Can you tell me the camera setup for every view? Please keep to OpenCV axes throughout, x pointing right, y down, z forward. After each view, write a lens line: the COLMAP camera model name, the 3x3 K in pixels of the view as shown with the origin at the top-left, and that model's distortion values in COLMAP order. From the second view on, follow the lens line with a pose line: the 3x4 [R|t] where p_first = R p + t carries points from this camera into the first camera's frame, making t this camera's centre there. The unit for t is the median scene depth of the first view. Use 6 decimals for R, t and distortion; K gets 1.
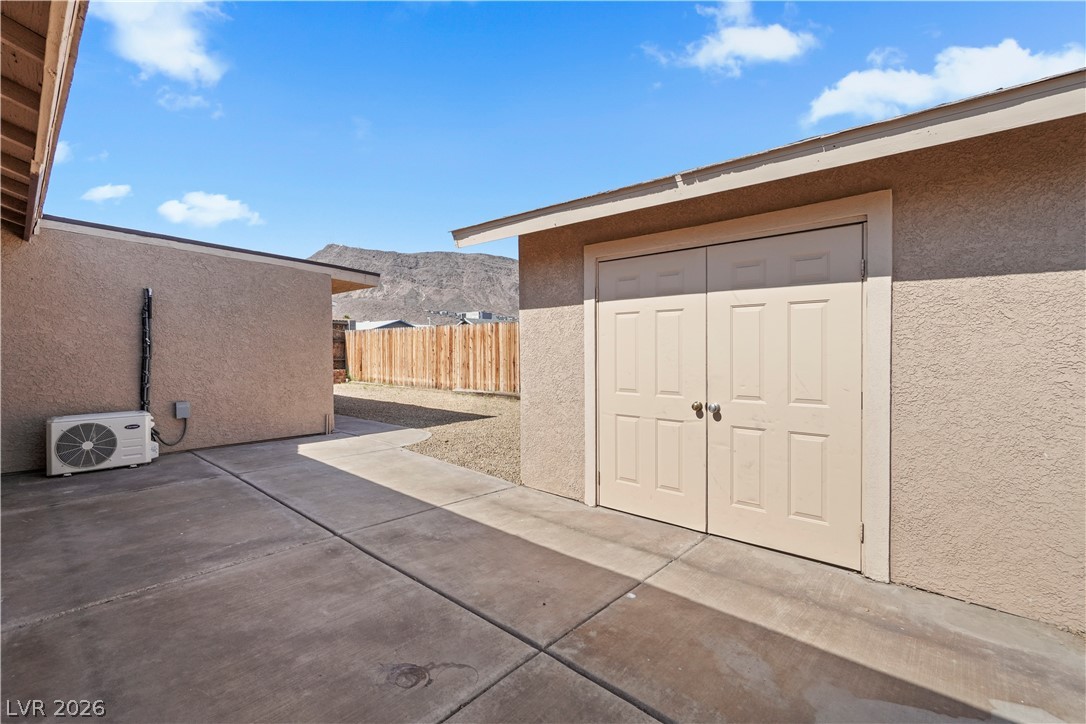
lens RADIAL K [[480.9, 0, 541.0], [0, 480.9, 361.4], [0, 0, 1]] dist [-0.002094, -0.000094]
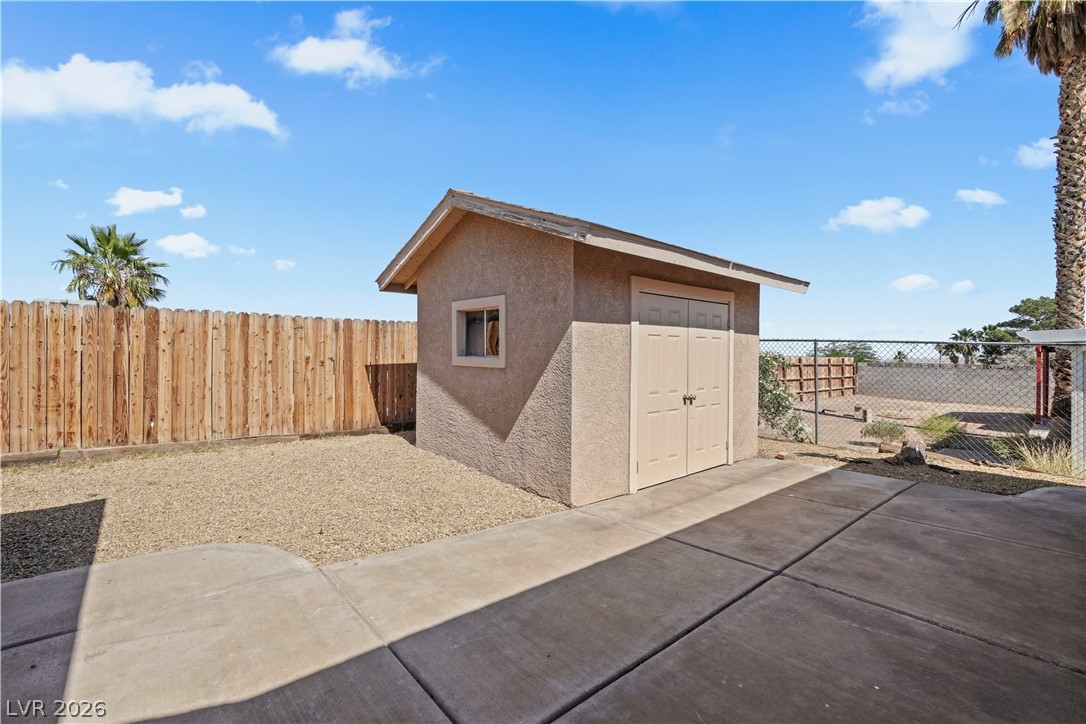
lens RADIAL K [[480.9, 0, 541.0], [0, 480.9, 361.4], [0, 0, 1]] dist [-0.002094, -0.000094]
pose [[0.131473, -0.010012, 0.991269, -1.228830], [0.024153, 0.999685, 0.006893, -0.046609], [-0.991026, 0.023036, 0.131673, 1.176537]]
